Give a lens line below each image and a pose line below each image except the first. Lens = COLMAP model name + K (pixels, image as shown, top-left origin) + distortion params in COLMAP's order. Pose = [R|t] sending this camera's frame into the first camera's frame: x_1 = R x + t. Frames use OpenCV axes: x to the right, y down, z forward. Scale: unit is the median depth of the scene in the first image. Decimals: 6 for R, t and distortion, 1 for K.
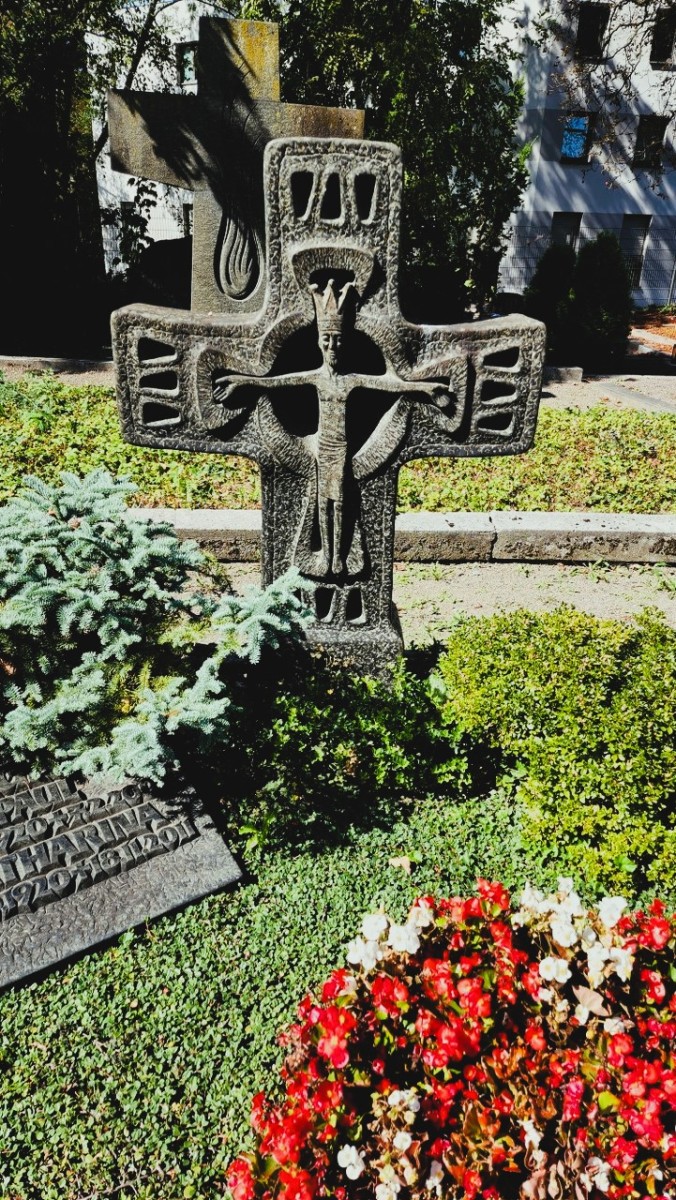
lens RADIAL K [[829.2, 0, 338.2], [0, 829.2, 601.4], [0, 0, 1]] dist [0.081716, -0.072783]
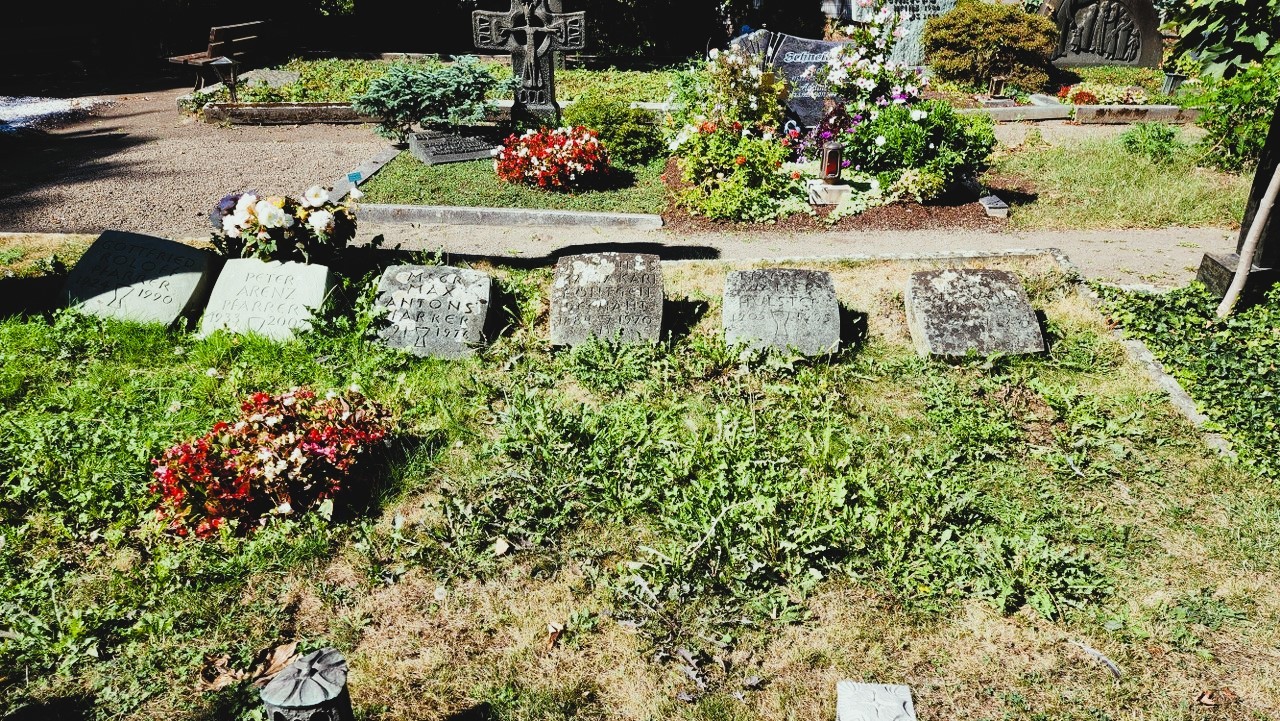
lens RADIAL K [[884.5, 0, 635.2], [0, 884.5, 364.3], [0, 0, 1]] dist [0.081716, -0.072783]
pose [[0.997753, 0.004498, -0.066855, 0.737917], [-0.003284, 0.999828, 0.018260, 1.162876], [0.066926, -0.017999, 0.997596, -2.996682]]
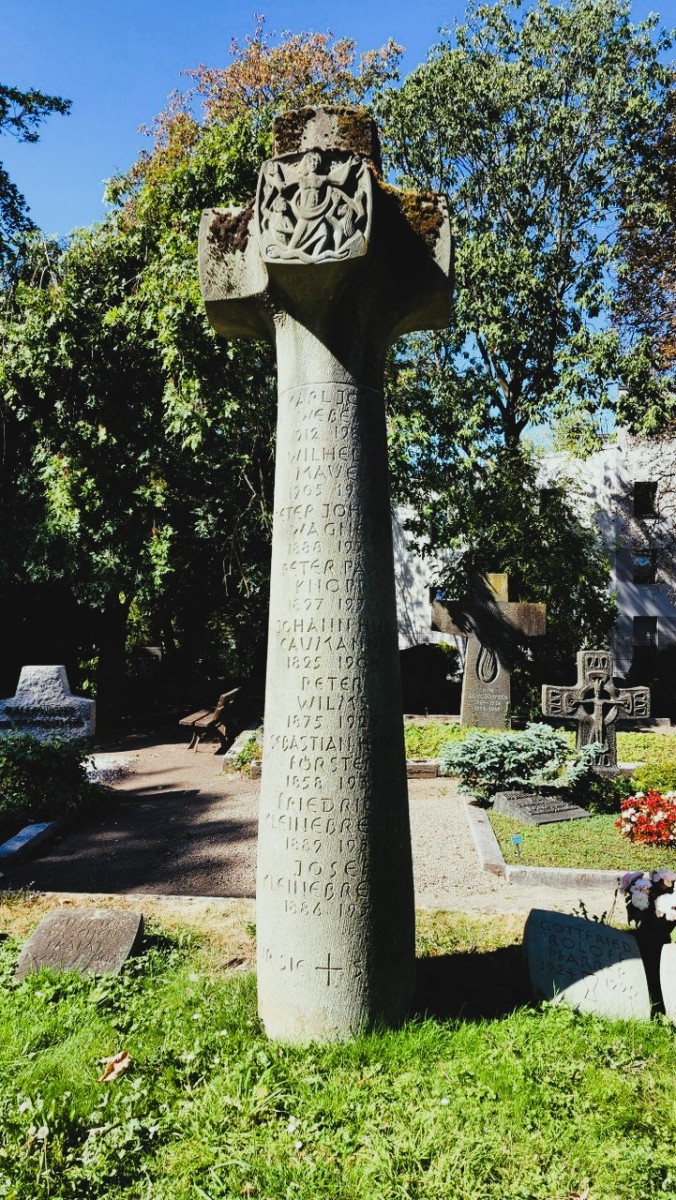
lens RADIAL K [[829.2, 0, 337.9], [0, 829.2, 599.5], [0, 0, 1]] dist [0.081716, -0.072783]
pose [[0.994012, -0.025364, -0.106287, -0.838352], [-0.022769, 0.903258, -0.428494, 1.092989], [0.106873, 0.428349, 0.897271, -3.097033]]
